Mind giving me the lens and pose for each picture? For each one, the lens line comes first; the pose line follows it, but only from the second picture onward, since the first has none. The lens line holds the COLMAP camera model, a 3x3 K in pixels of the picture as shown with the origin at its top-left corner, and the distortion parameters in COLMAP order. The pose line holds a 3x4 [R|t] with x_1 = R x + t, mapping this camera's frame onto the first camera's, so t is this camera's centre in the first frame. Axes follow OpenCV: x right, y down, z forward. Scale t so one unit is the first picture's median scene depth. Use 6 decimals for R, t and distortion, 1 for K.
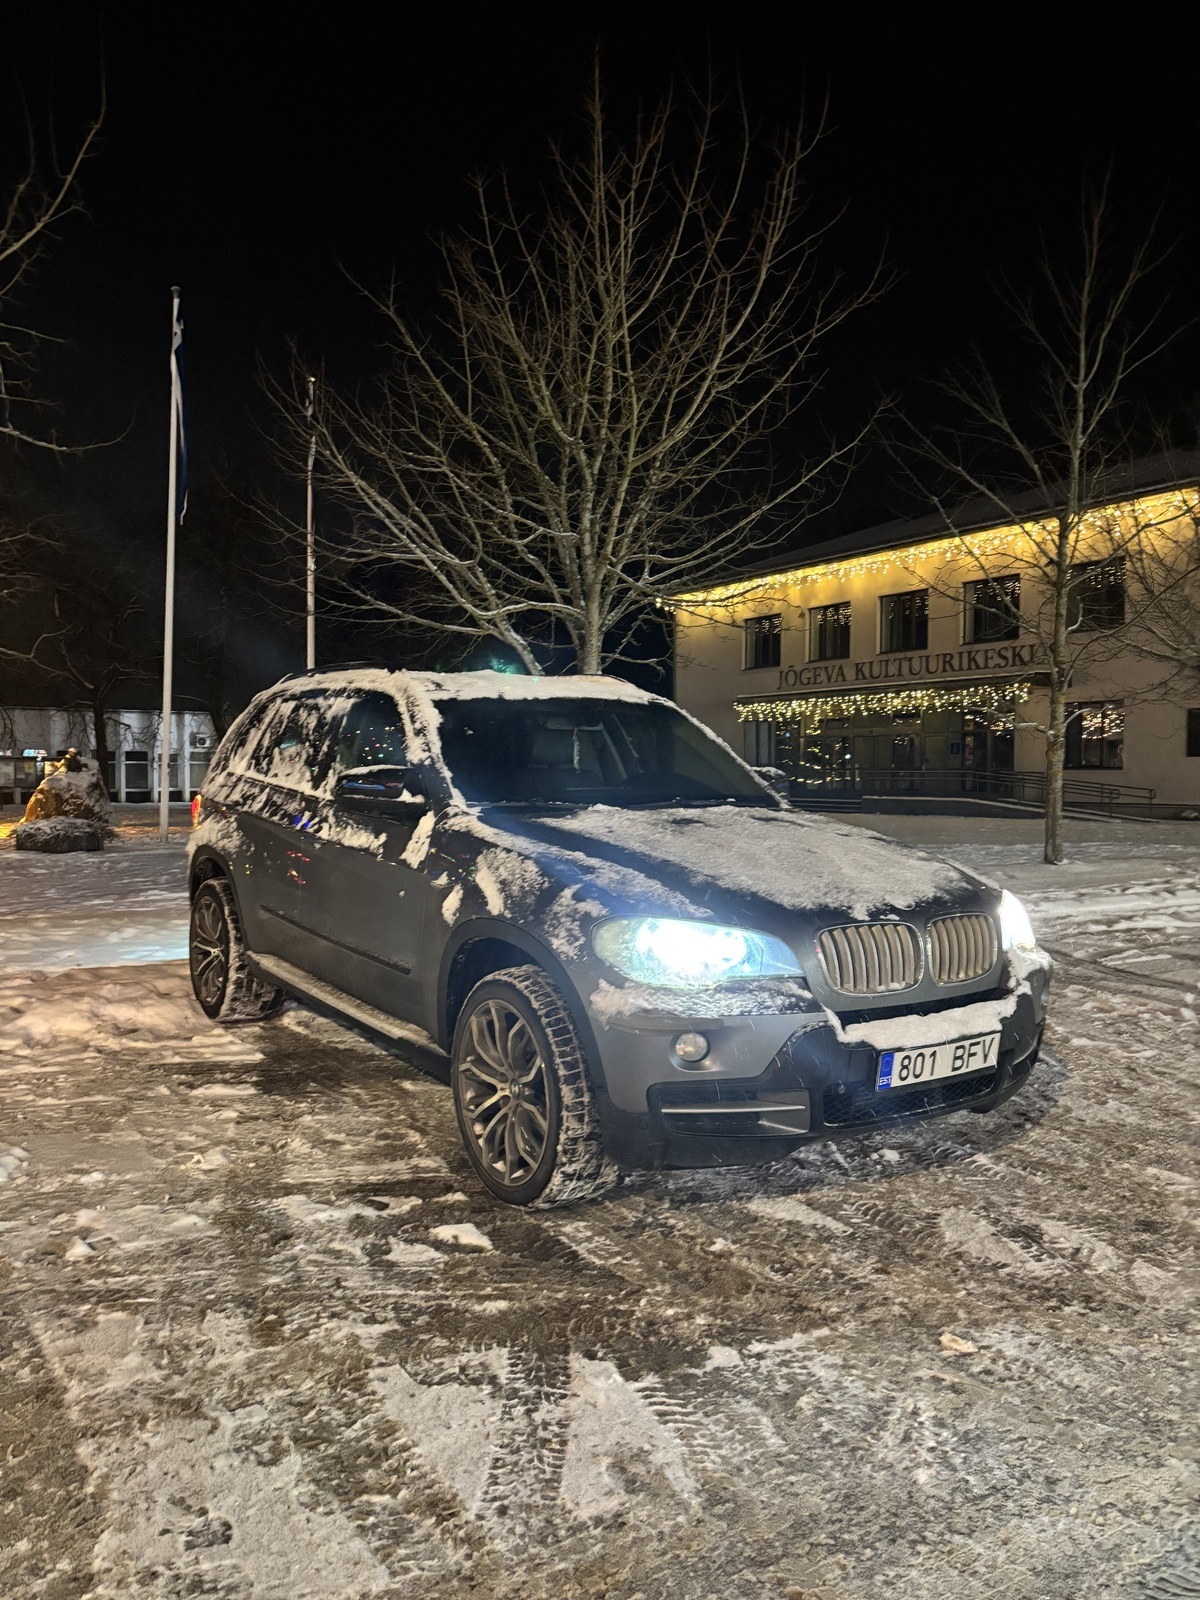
lens RADIAL K [[1201.6, 0, 597.6], [0, 1201.6, 791.7], [0, 0, 1]] dist [0.007223, 0.005187]
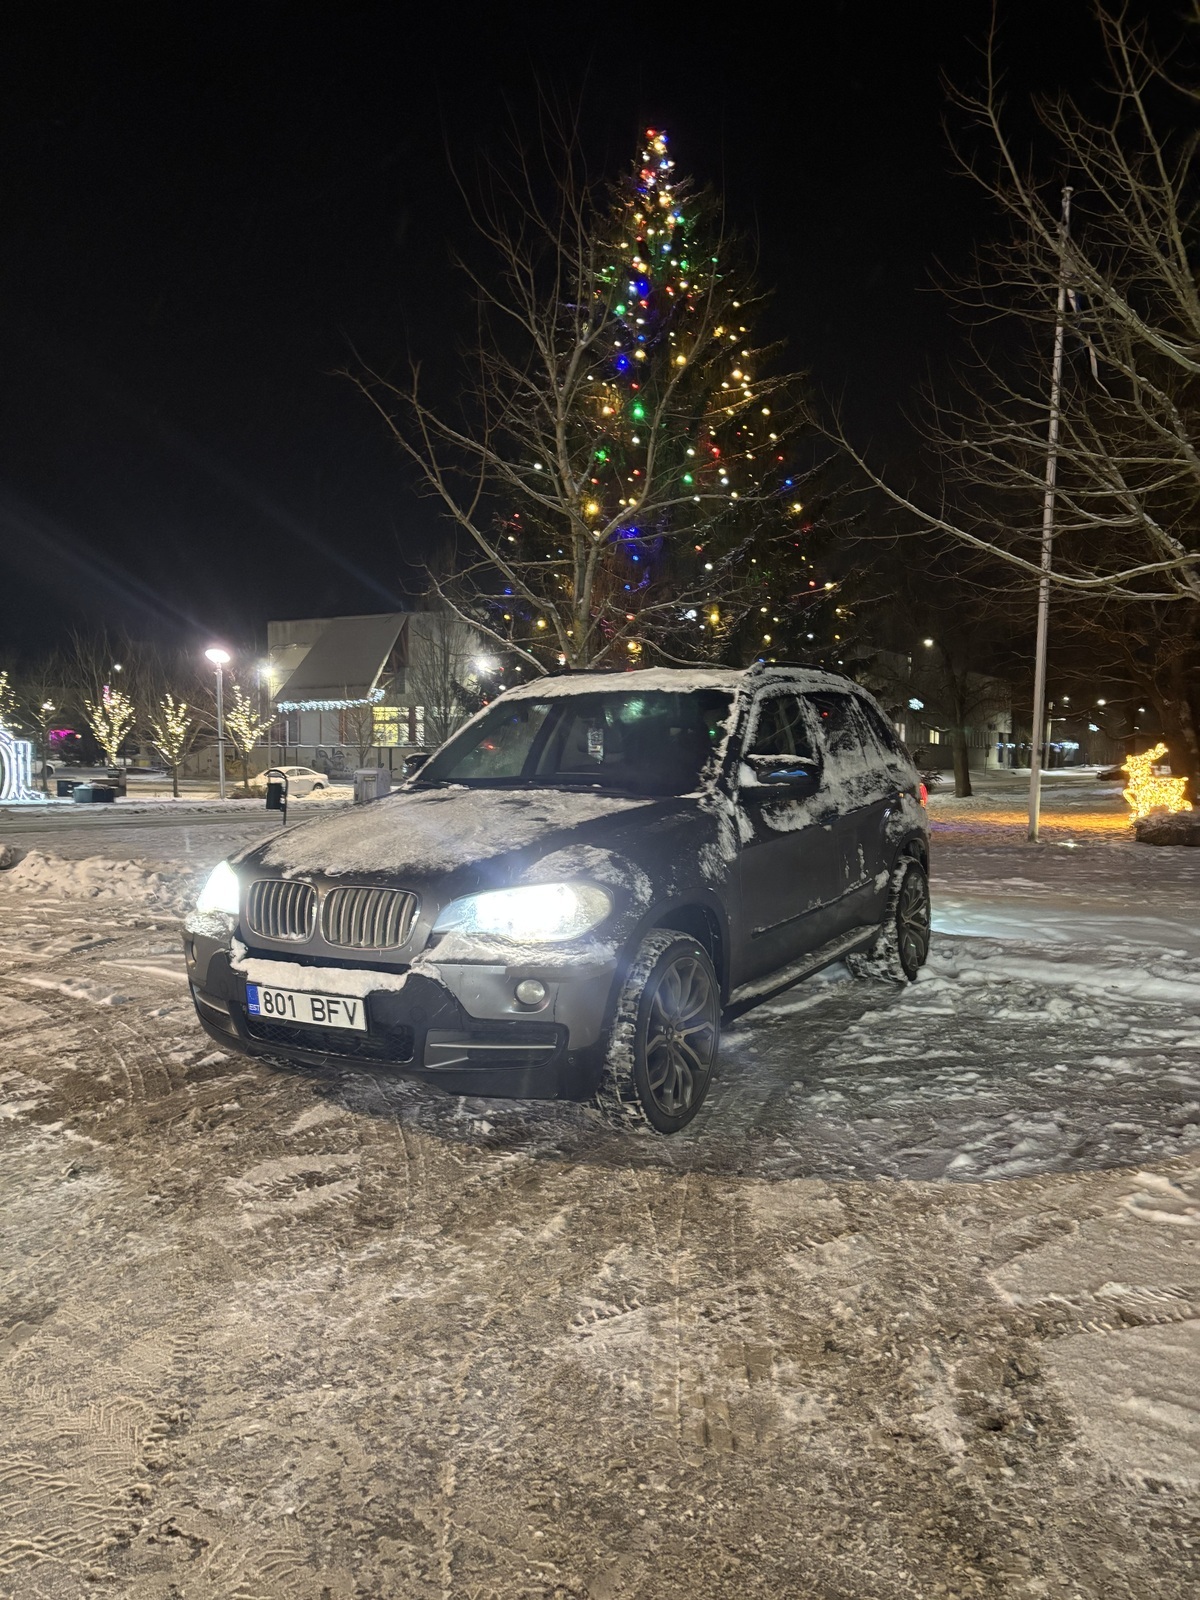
lens RADIAL K [[1201.6, 0, 597.3], [0, 1201.6, 799.9], [0, 0, 1]] dist [0.007223, 0.005187]
pose [[0.425001, 0.022118, -0.904923, 1.452213], [-0.014685, 0.999738, 0.017539, 0.001763], [0.905074, 0.005834, 0.425214, 0.772005]]
